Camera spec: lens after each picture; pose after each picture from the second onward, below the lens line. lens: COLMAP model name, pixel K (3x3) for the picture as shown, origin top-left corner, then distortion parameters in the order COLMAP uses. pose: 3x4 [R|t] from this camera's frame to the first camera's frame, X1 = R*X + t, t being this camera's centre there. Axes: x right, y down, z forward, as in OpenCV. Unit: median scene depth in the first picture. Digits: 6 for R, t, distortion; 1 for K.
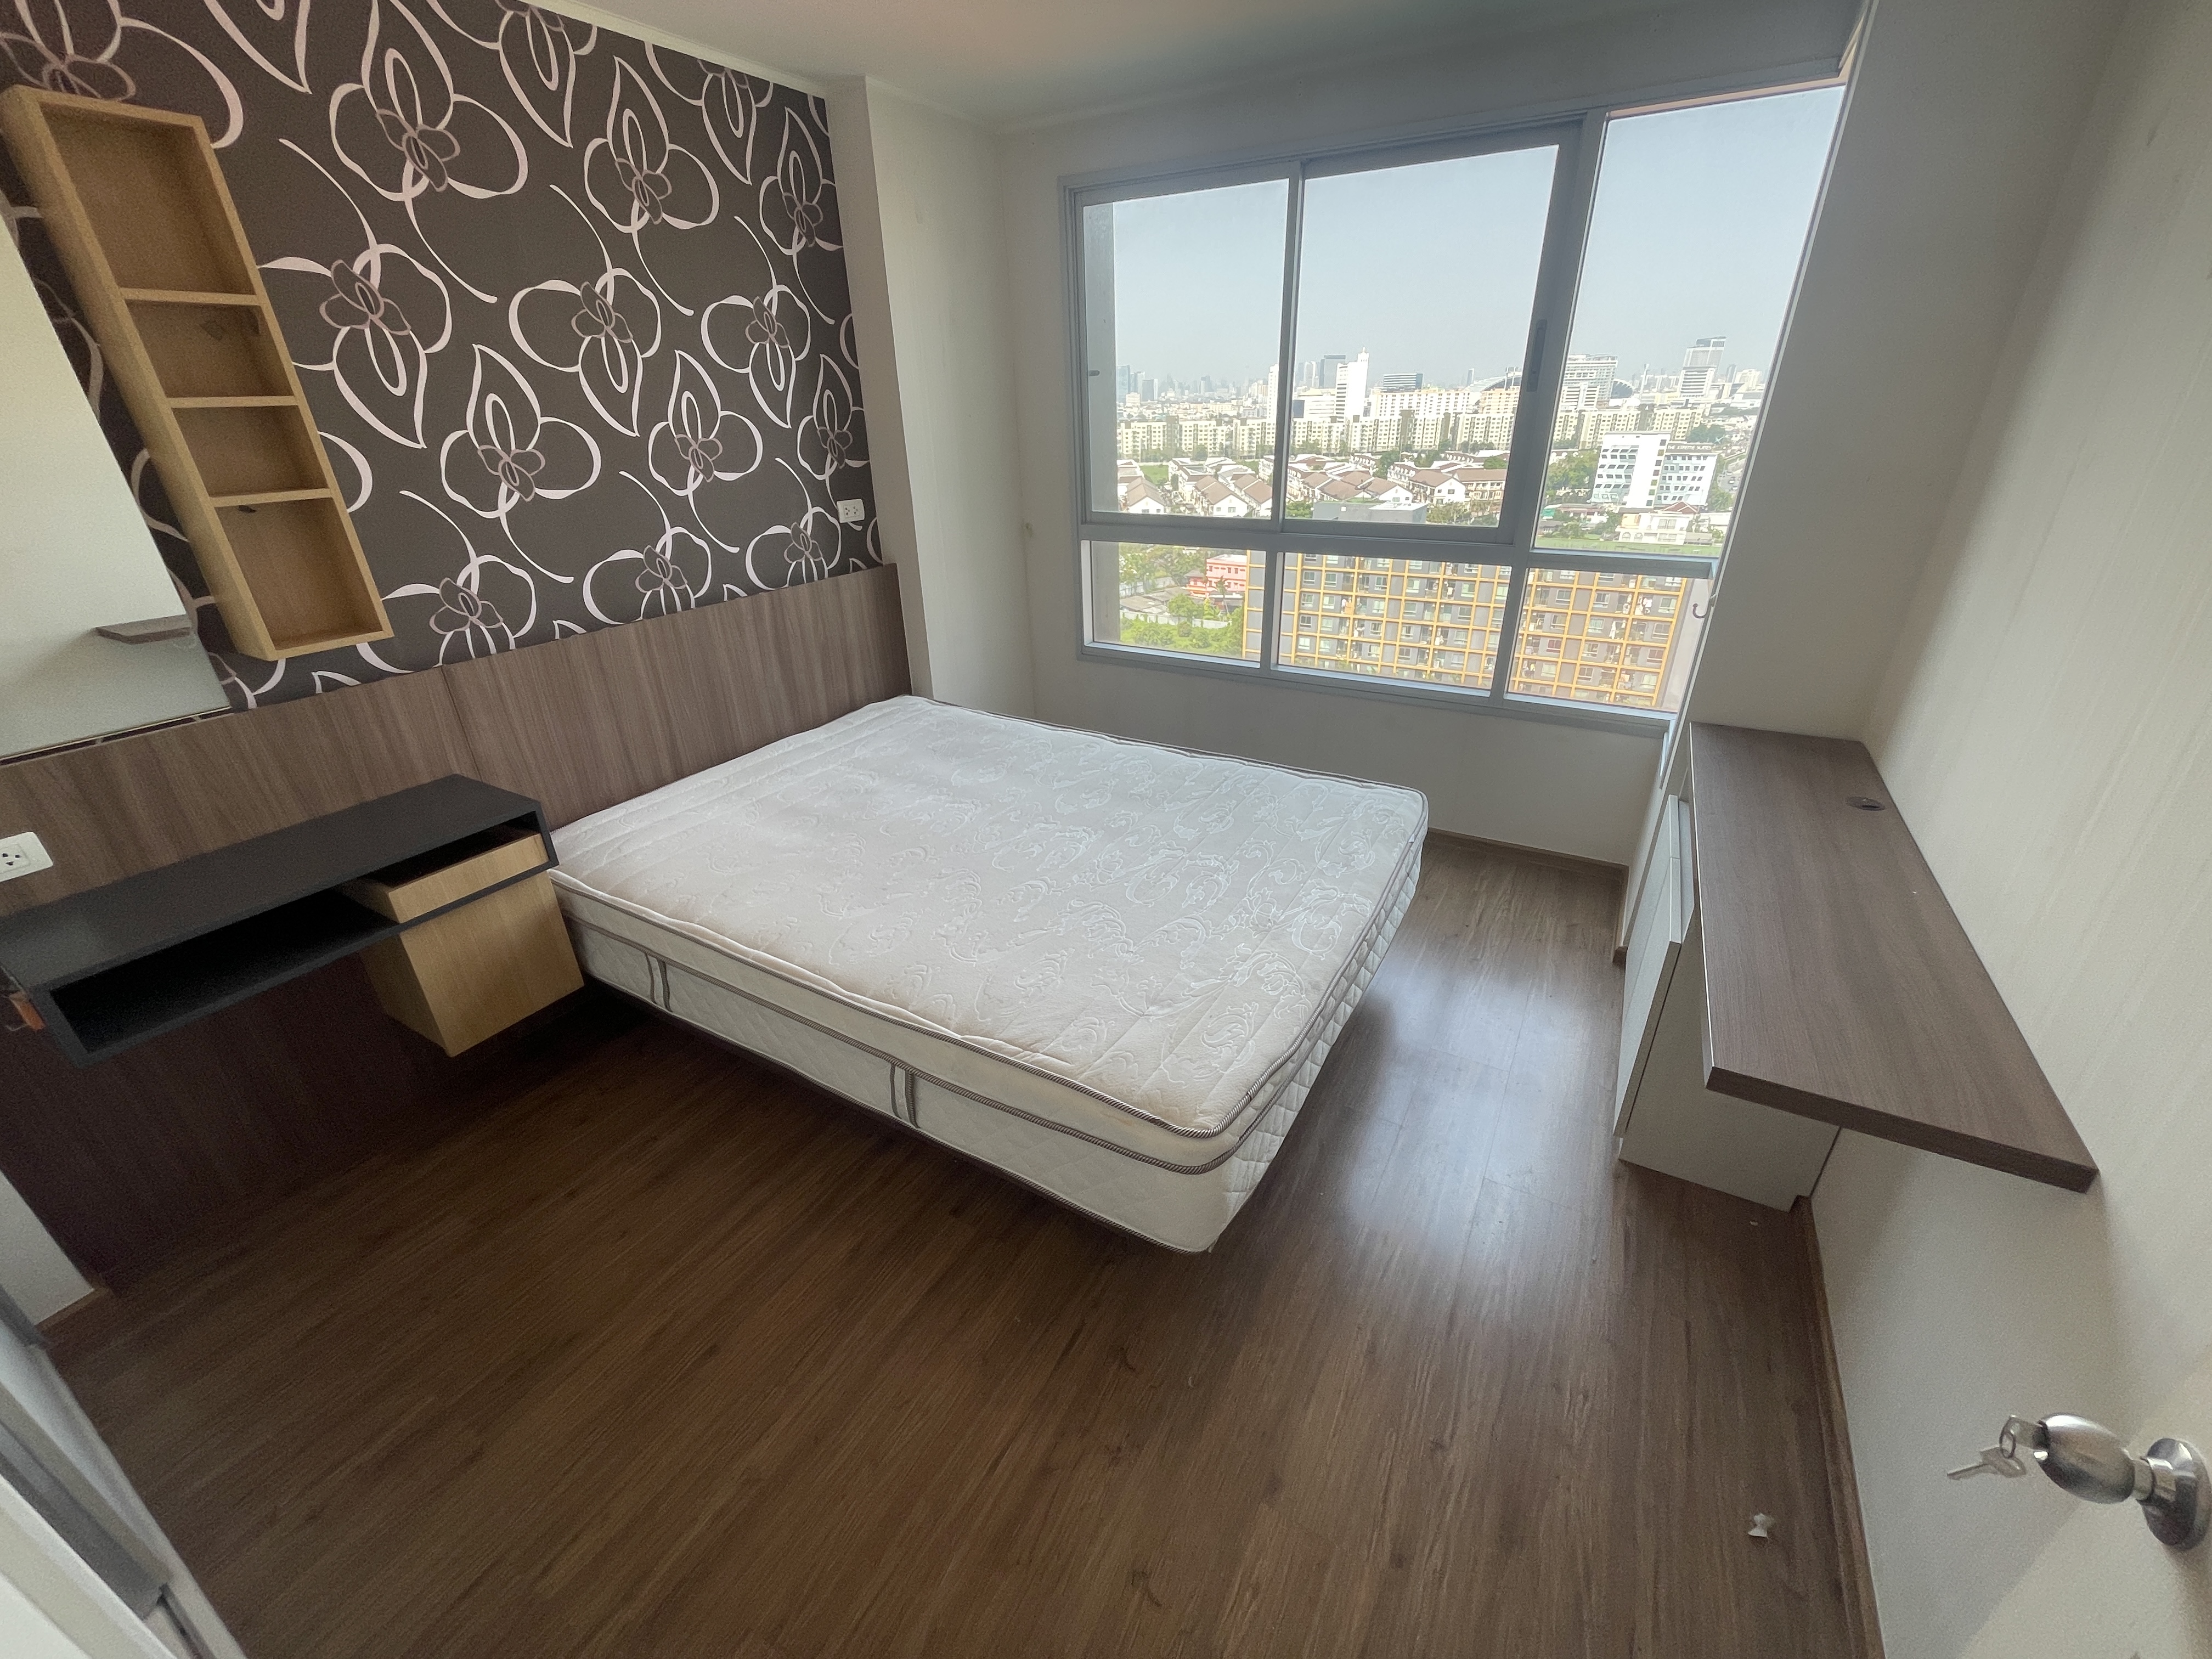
lens RADIAL K [[894.6, 0, 1106.0], [0, 894.6, 829.5], [0, 0, 1]] dist [0.001630, -0.000041]
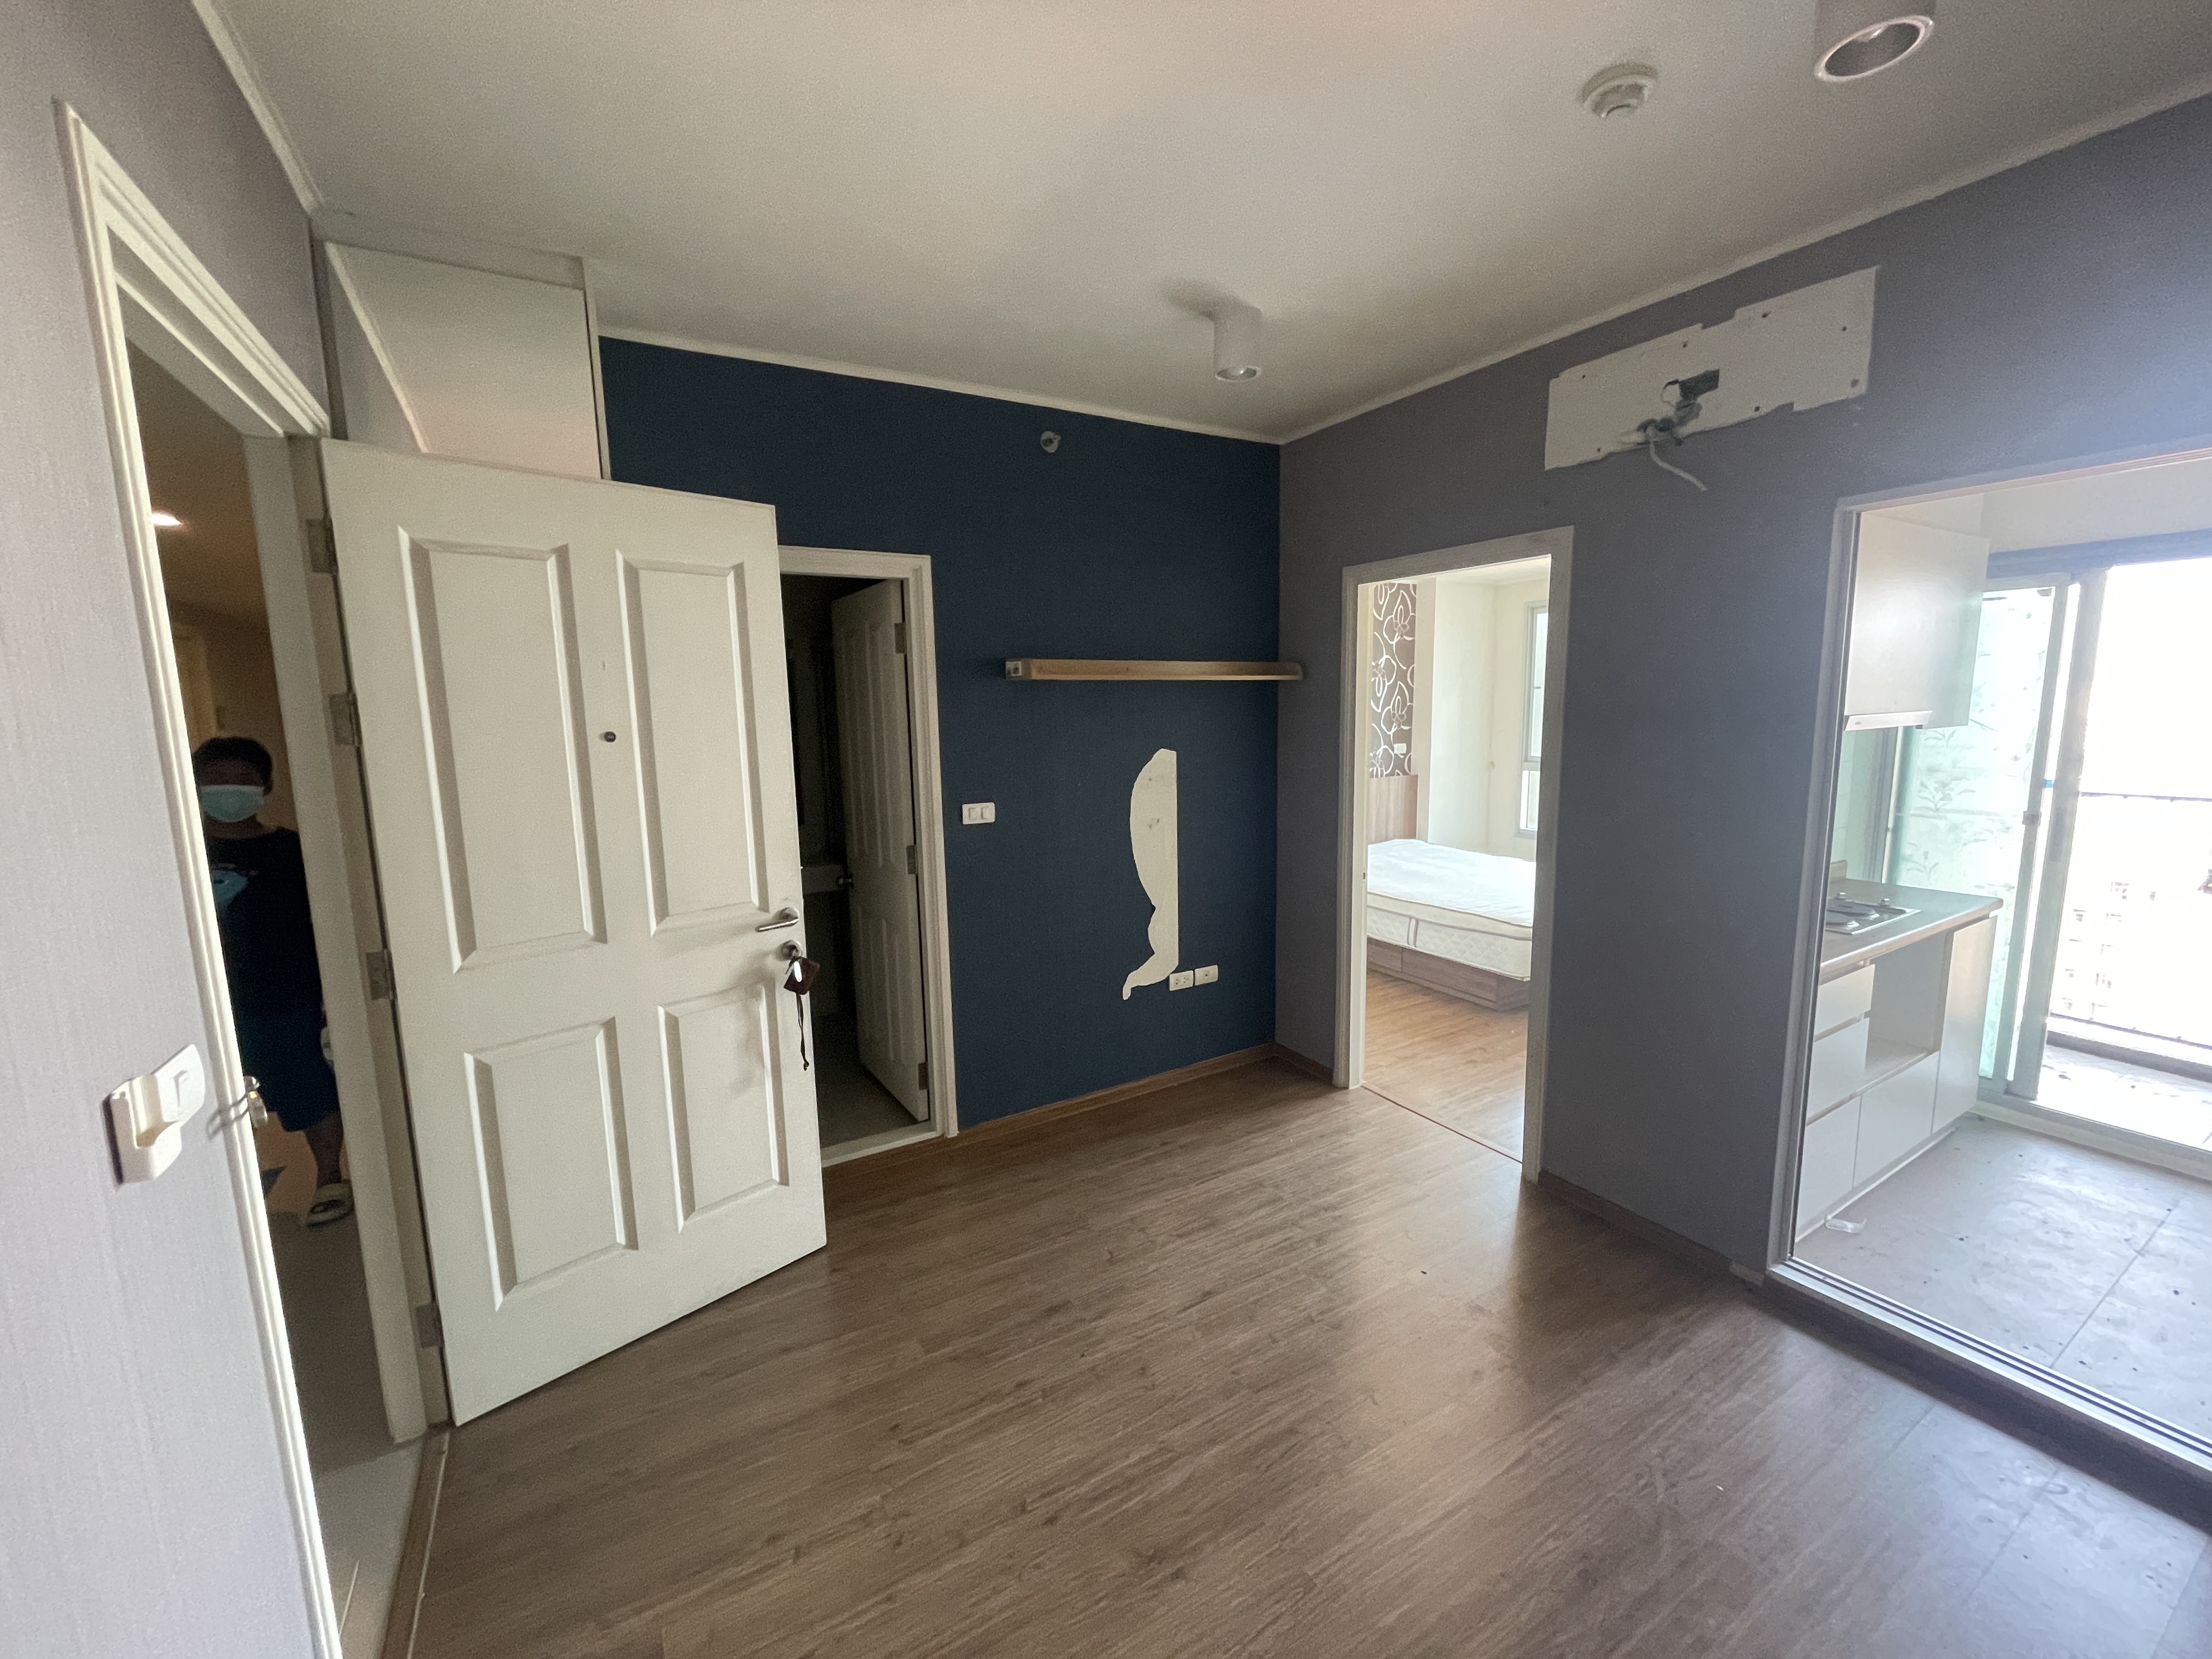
lens RADIAL K [[894.6, 0, 1106.0], [0, 894.6, 829.5], [0, 0, 1]] dist [0.001630, -0.000041]
pose [[0.871002, 0.076515, -0.485284, 0.147047], [-0.215418, 0.947255, -0.237284, 0.473241], [0.441532, 0.311214, 0.841544, -1.016459]]
